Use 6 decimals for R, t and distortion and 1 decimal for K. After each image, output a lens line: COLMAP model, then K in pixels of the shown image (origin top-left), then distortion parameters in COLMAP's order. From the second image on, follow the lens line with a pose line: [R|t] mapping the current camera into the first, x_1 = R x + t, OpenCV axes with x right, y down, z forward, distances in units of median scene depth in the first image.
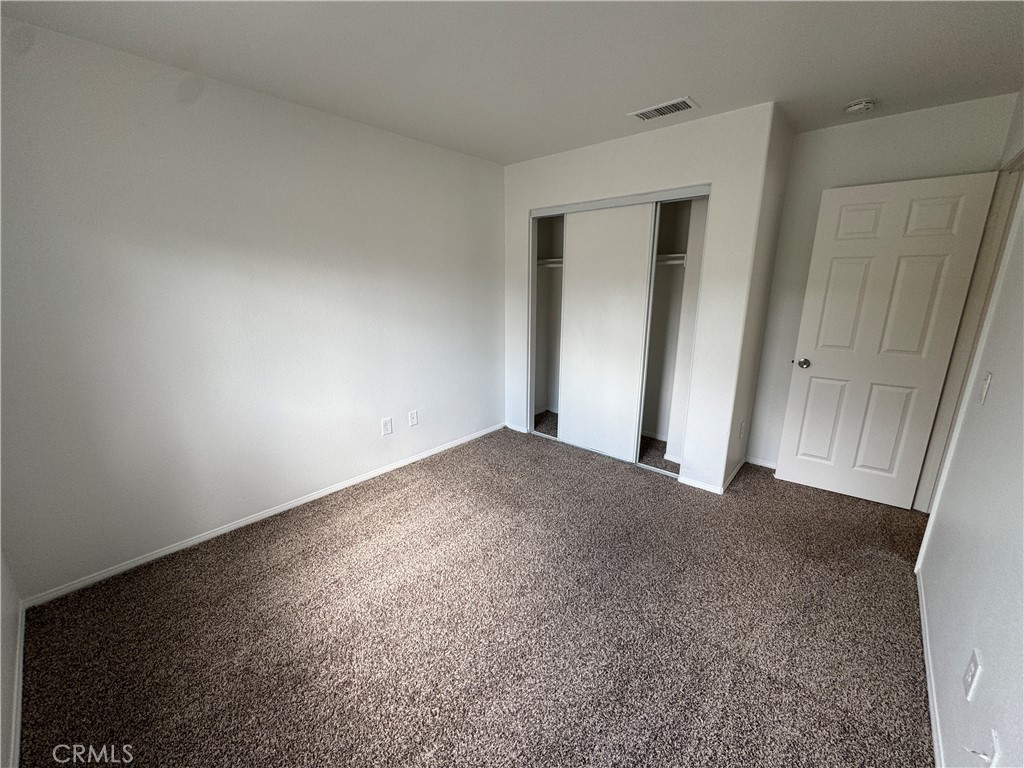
lens RADIAL K [[408.1, 0, 512.0], [0, 408.1, 384.0], [0, 0, 1]] dist [-0.003092, -0.000397]
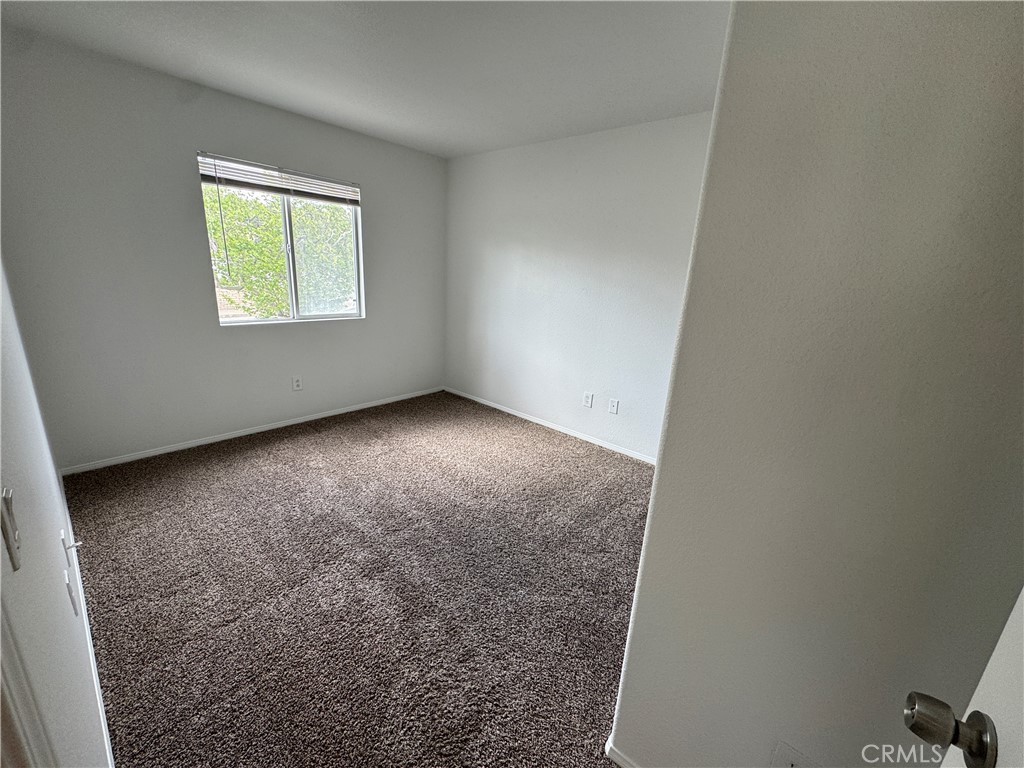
lens RADIAL K [[408.1, 0, 512.0], [0, 408.1, 384.0], [0, 0, 1]] dist [-0.003092, -0.000397]
pose [[-0.000362, 0.265887, -0.964004, 0.925921], [-0.293967, 0.921382, 0.254241, -0.193990], [0.955815, 0.283477, 0.077829, 0.851922]]
